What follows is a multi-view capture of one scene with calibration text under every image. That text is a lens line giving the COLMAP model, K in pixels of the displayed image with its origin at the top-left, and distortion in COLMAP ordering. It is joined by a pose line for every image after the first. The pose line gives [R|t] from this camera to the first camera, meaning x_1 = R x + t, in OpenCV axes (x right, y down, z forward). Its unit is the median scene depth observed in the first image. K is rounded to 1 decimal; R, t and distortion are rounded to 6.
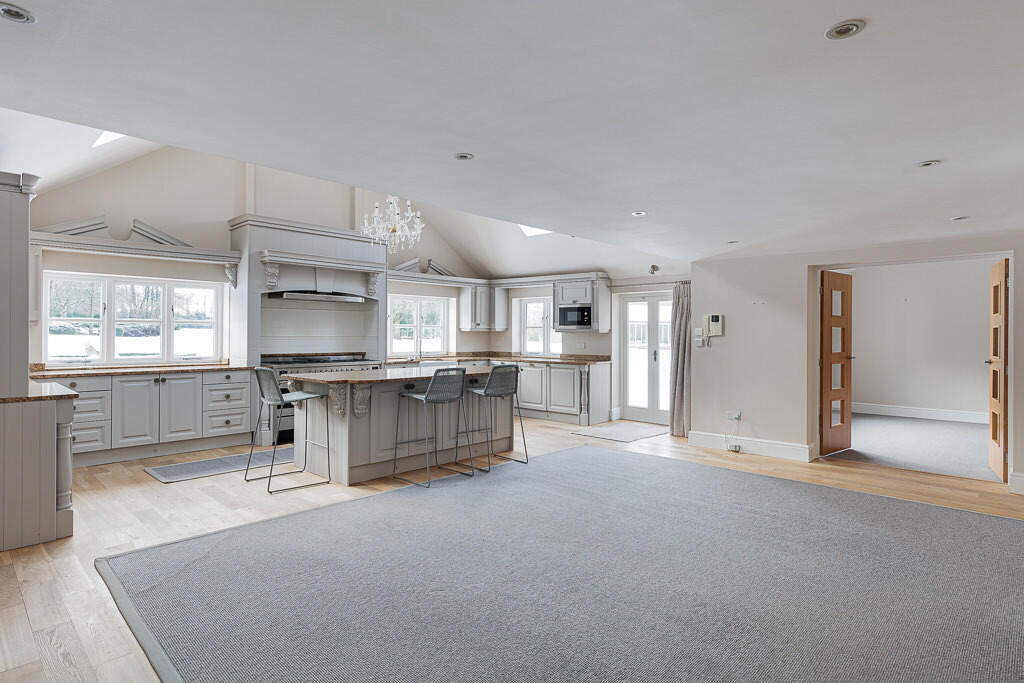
lens RADIAL K [[544.4, 0, 515.5], [0, 544.4, 331.6], [0, 0, 1]] dist [0.000194, -0.000343]
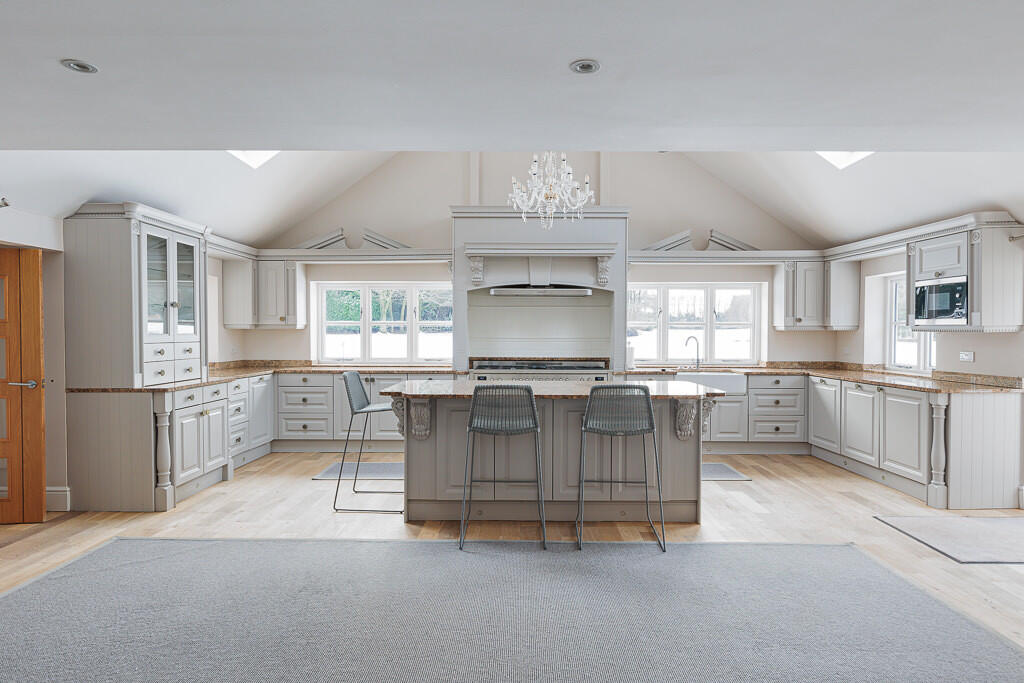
lens RADIAL K [[603.0, 0, 512.0], [0, 603.0, 341.5], [0, 0, 1]] dist [-0.003346, -0.000847]
pose [[0.680080, 0.006424, -0.733109, 0.310472], [0.005101, 0.999896, 0.013494, 0.001615], [0.733120, -0.012917, 0.679977, 0.343219]]
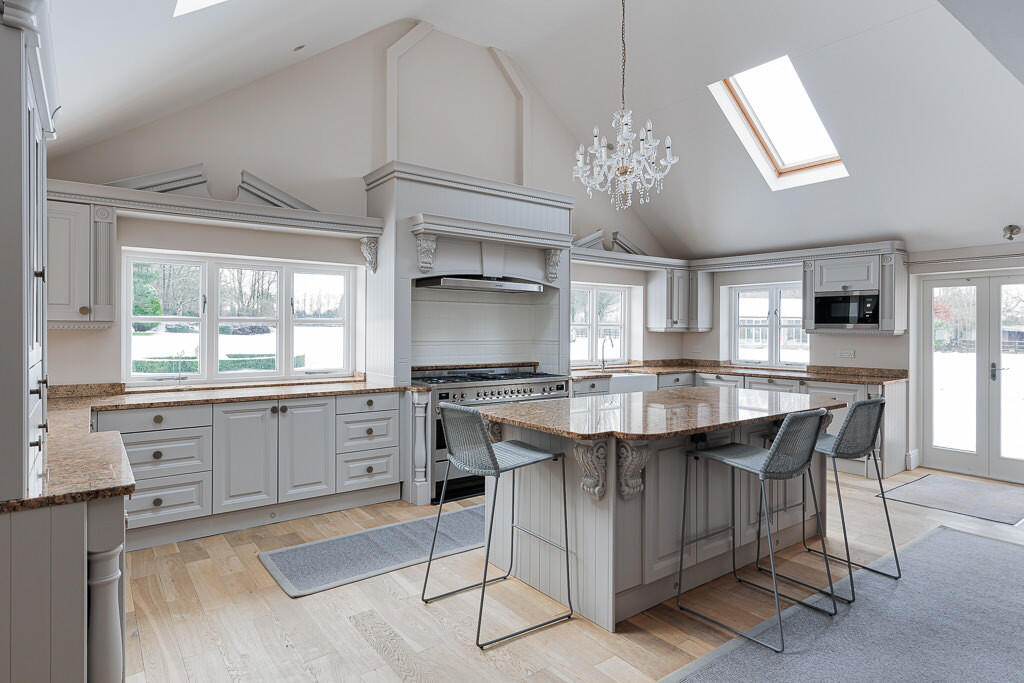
lens RADIAL K [[570.1, 0, 513.8], [0, 570.1, 332.3], [0, 0, 1]] dist [0.005286, 0.000327]
pose [[0.986223, -0.000818, -0.165417, -0.209978], [0.001923, 0.999977, 0.006523, -0.007188], [0.165408, -0.006751, 0.986202, 0.297549]]
